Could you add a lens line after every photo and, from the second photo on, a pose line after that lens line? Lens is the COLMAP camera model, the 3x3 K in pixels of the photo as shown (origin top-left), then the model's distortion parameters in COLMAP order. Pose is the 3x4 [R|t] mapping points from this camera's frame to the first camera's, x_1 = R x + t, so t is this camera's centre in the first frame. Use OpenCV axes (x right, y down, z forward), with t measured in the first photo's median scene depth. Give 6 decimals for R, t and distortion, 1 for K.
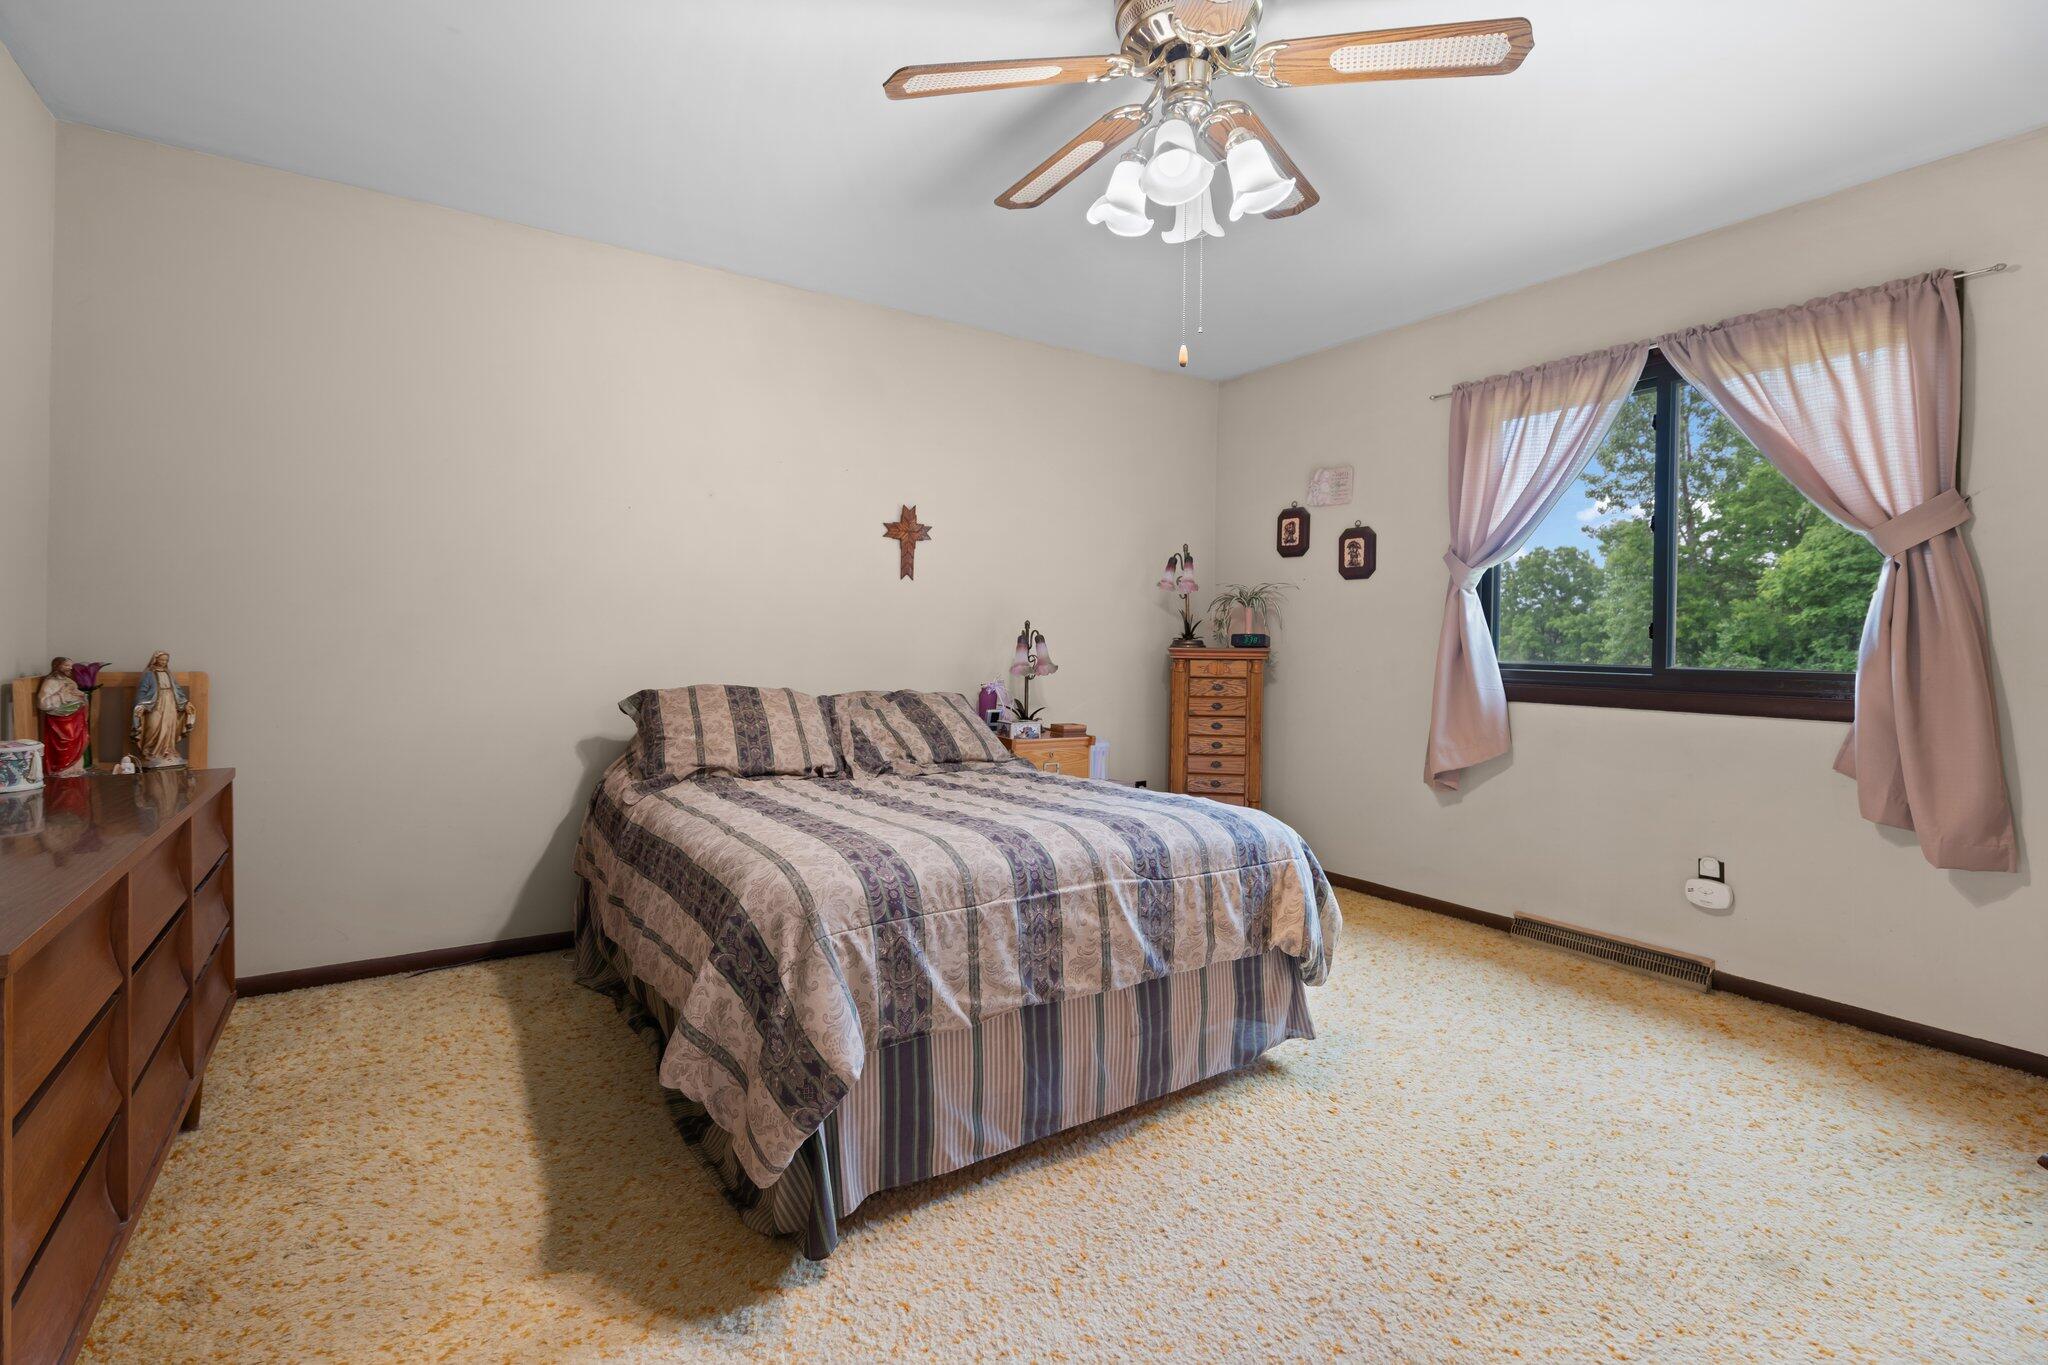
lens RADIAL K [[939.7, 0, 1036.2], [0, 939.7, 672.0], [0, 0, 1]] dist [0.000105, 0.000281]
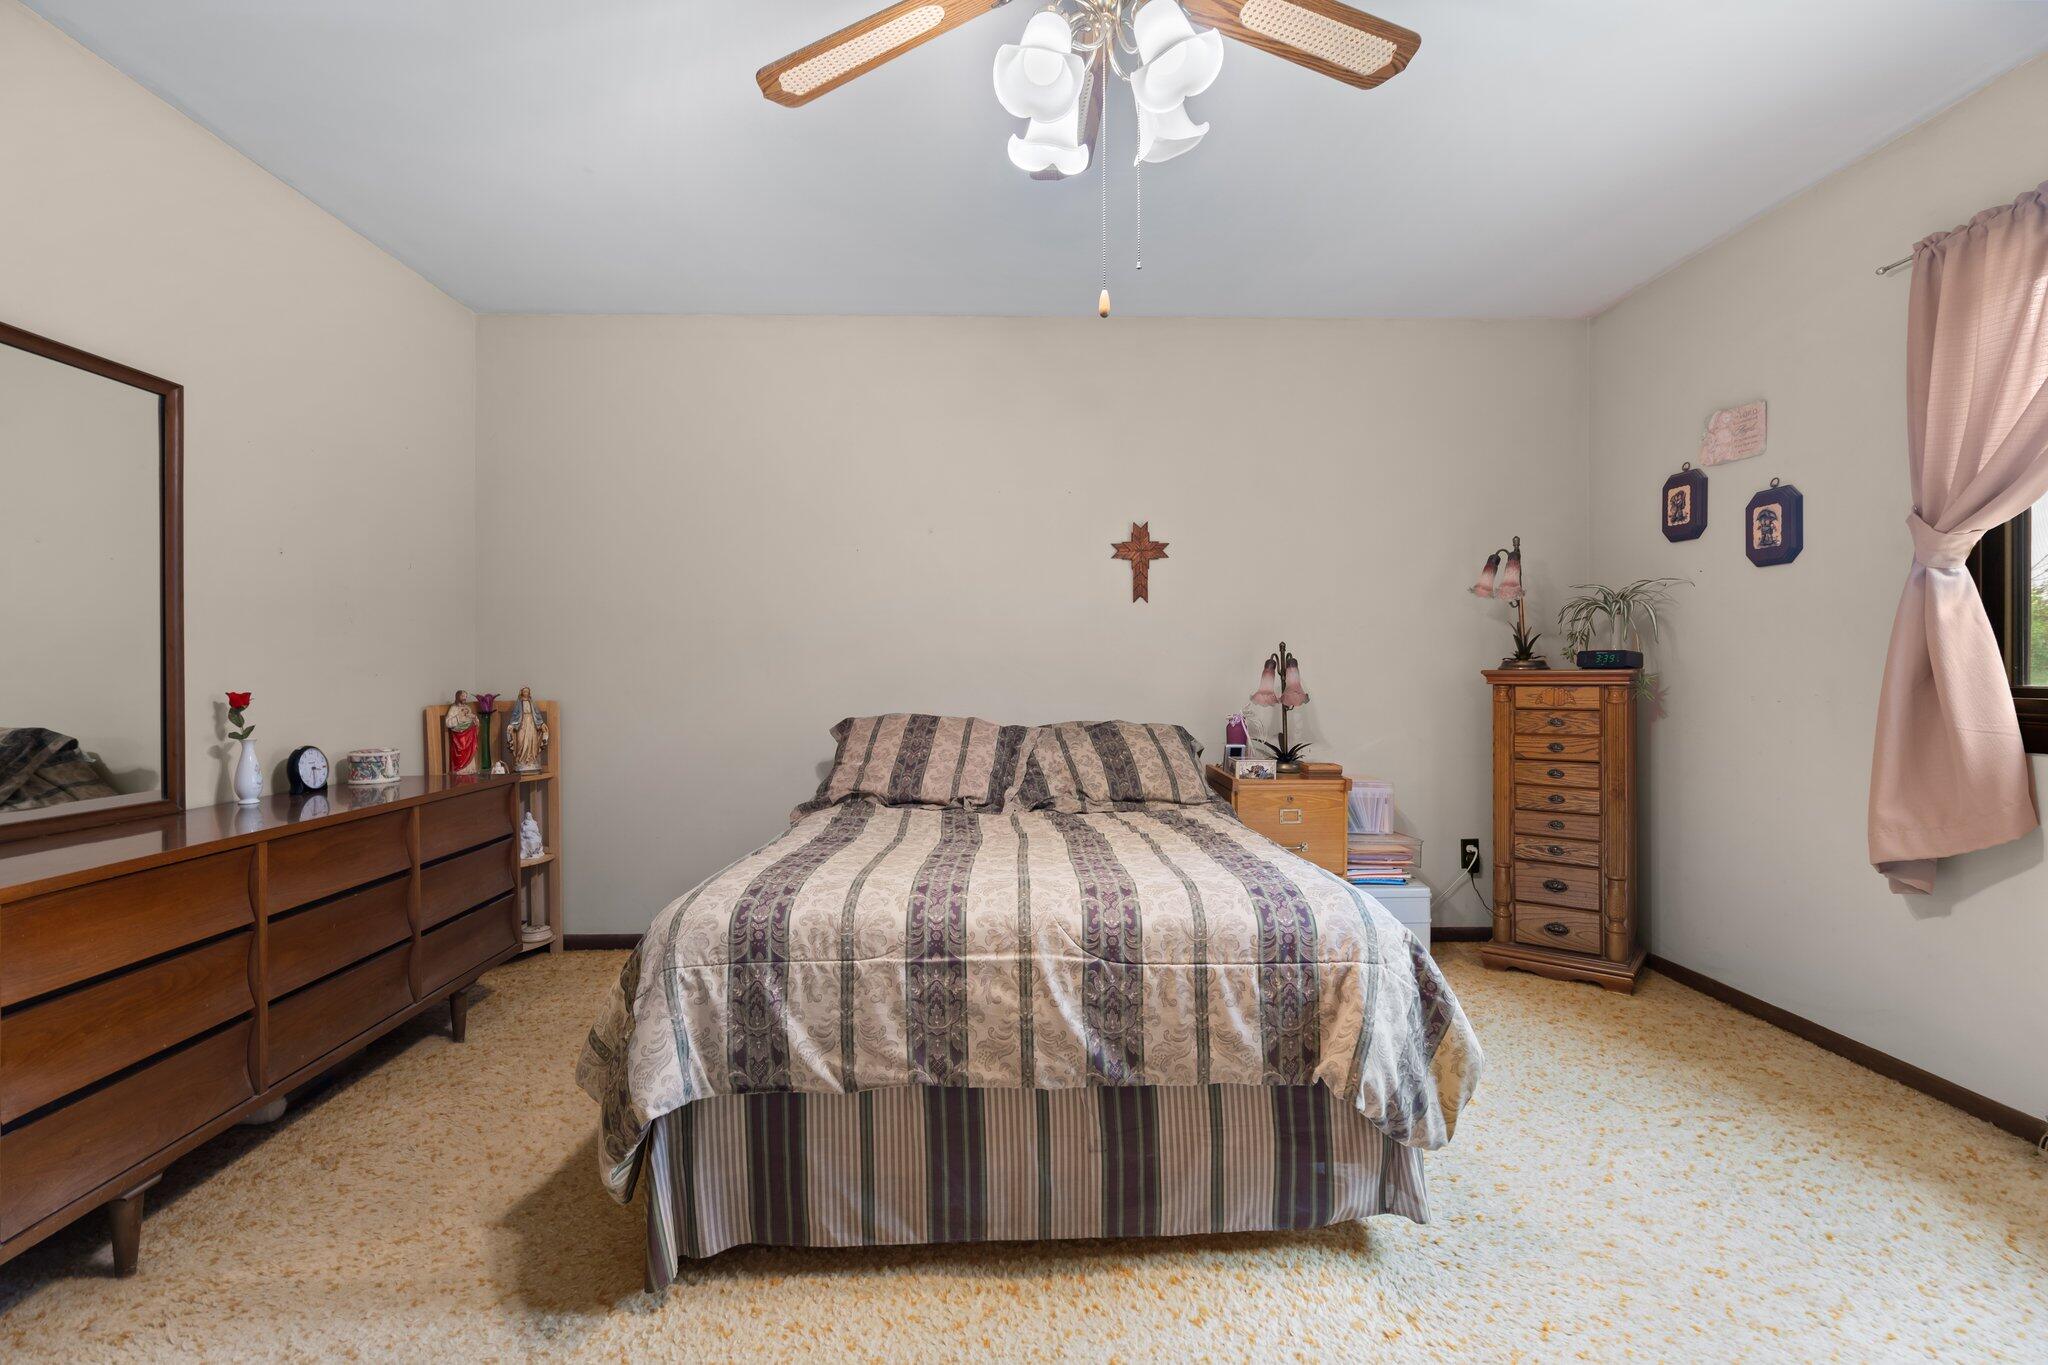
lens RADIAL K [[939.7, 0, 1026.0], [0, 939.7, 690.8], [0, 0, 1]] dist [0.000105, 0.000281]
pose [[0.845052, -0.004593, -0.534664, 0.401595], [-0.000899, 0.999949, -0.010011, -0.001691], [0.534683, 0.008941, 0.845005, 0.229214]]
